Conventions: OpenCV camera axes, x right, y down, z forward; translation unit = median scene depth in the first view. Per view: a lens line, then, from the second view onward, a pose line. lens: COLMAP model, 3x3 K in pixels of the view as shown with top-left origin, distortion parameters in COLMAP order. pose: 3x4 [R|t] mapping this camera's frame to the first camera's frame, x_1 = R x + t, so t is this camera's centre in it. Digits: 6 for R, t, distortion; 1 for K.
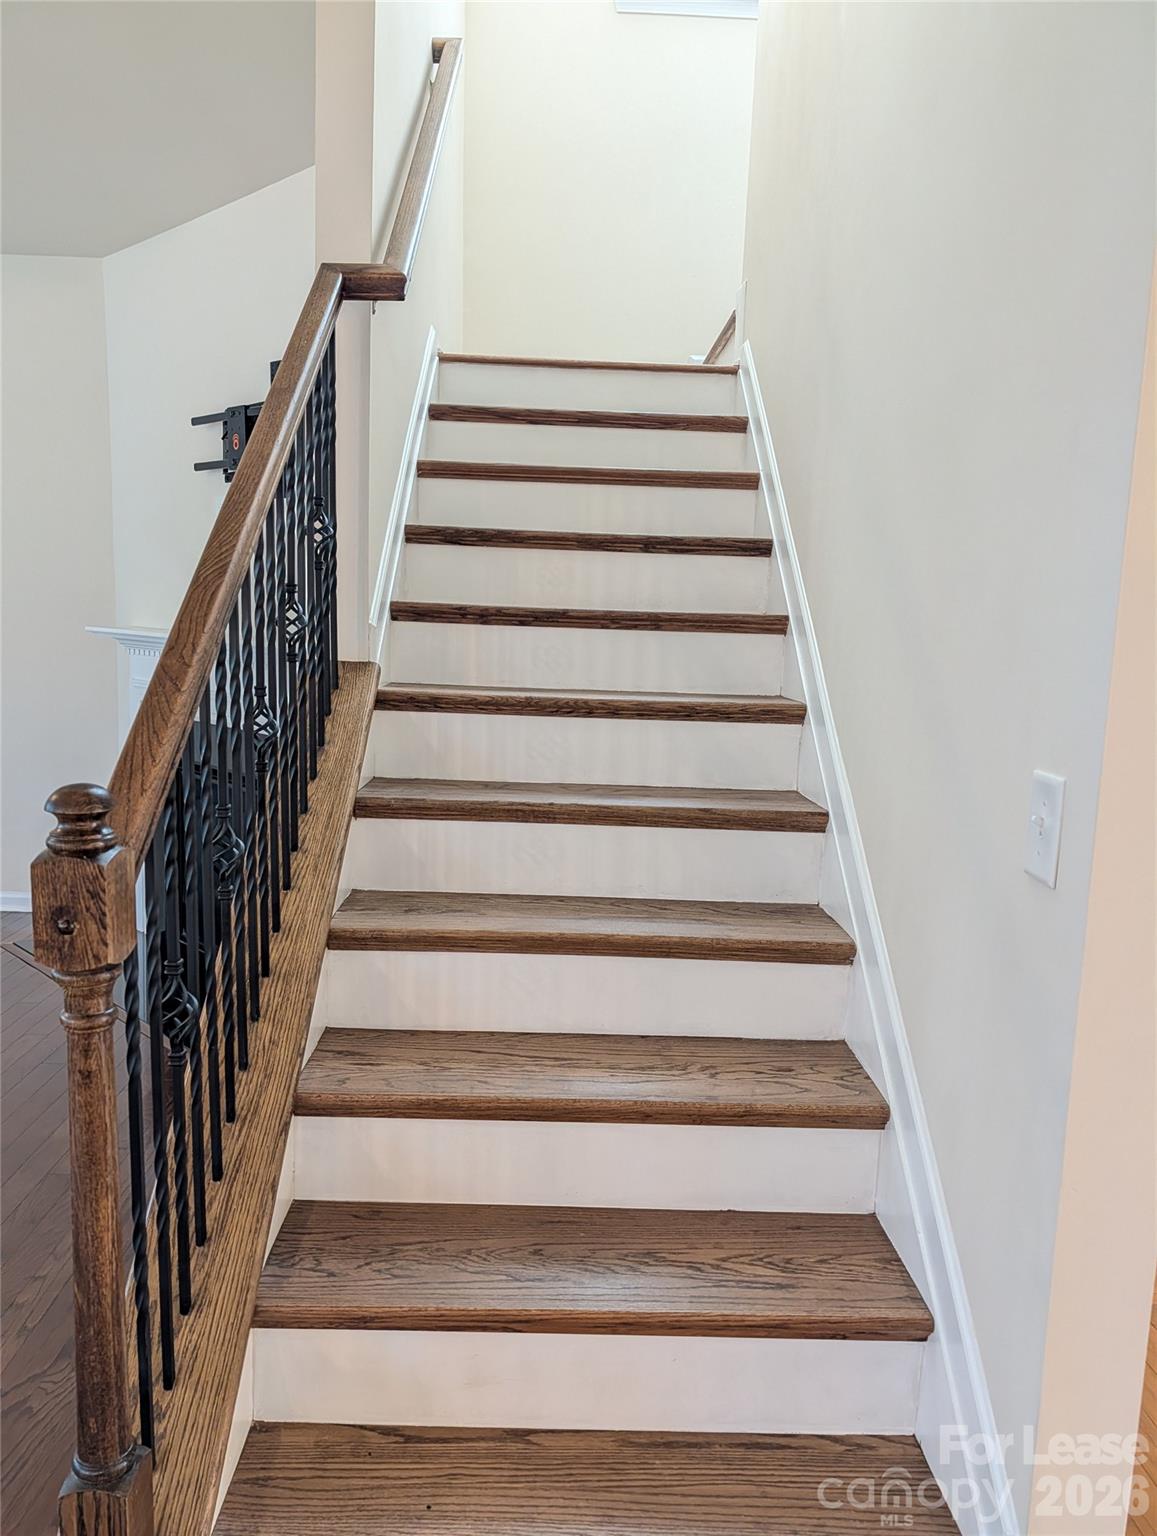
lens RADIAL K [[1097.5, 0, 578.5], [0, 1097.5, 768.0], [0, 0, 1]] dist [0.035393, -0.002003]
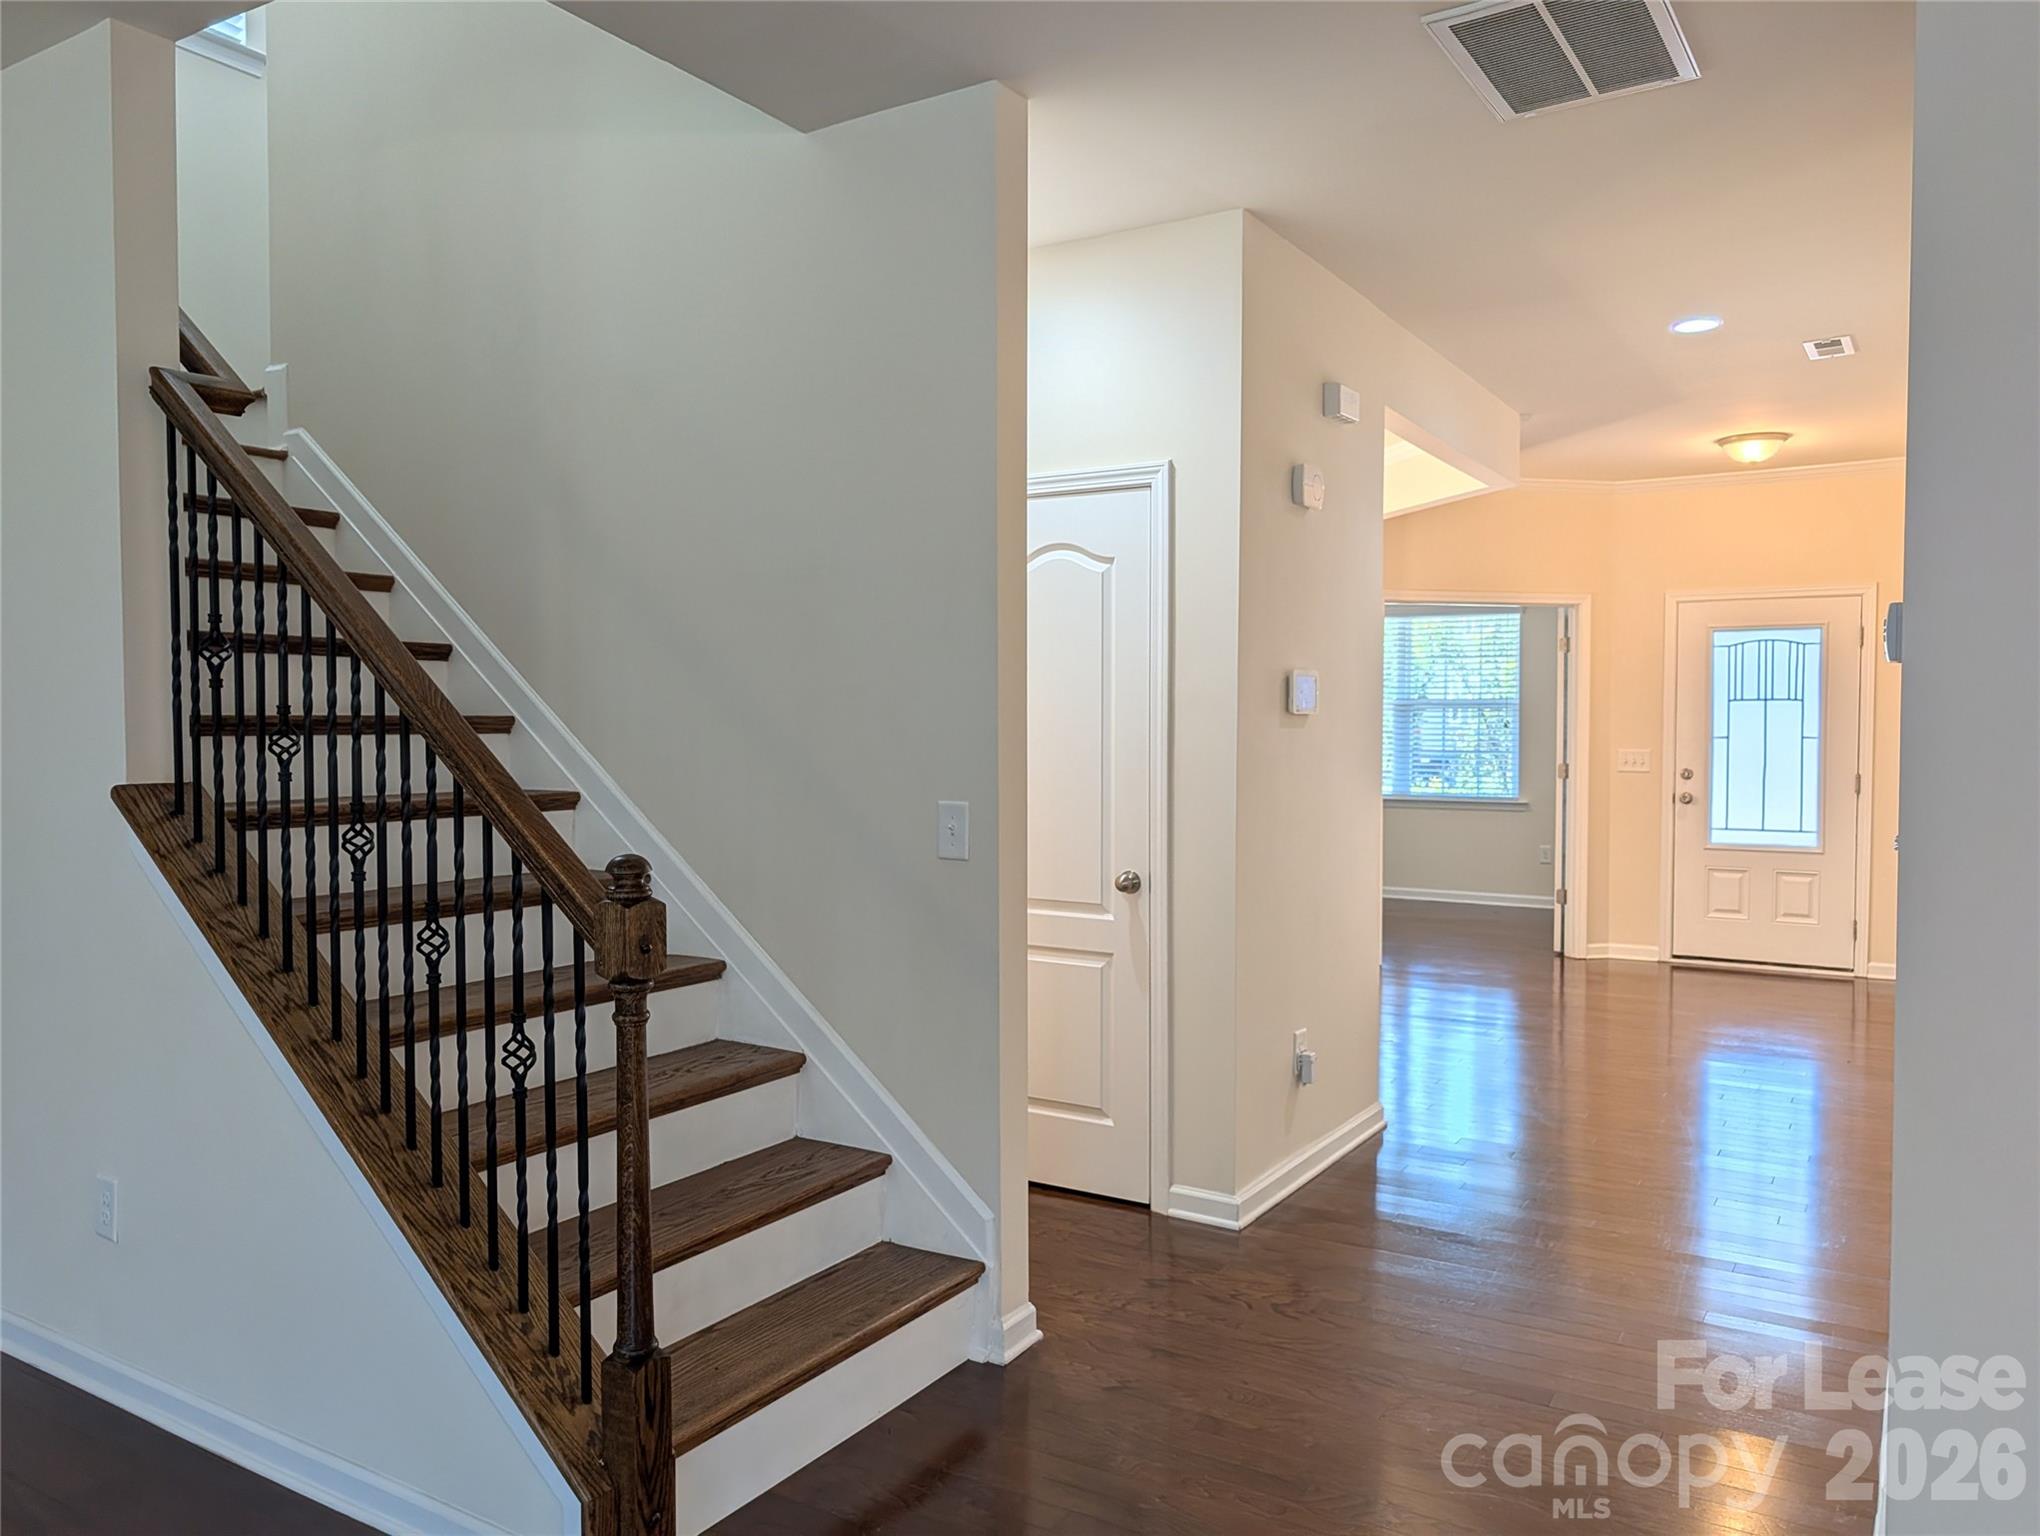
lens RADIAL K [[1457.6, 0, 1020.0], [0, 1457.6, 768.0], [0, 0, 1]] dist [0.035393, -0.002003]
pose [[0.555289, -0.063646, 0.829219, -1.246477], [0.131722, 0.991213, -0.012129, -0.005353], [-0.821160, 0.115961, 0.558792, -0.380140]]
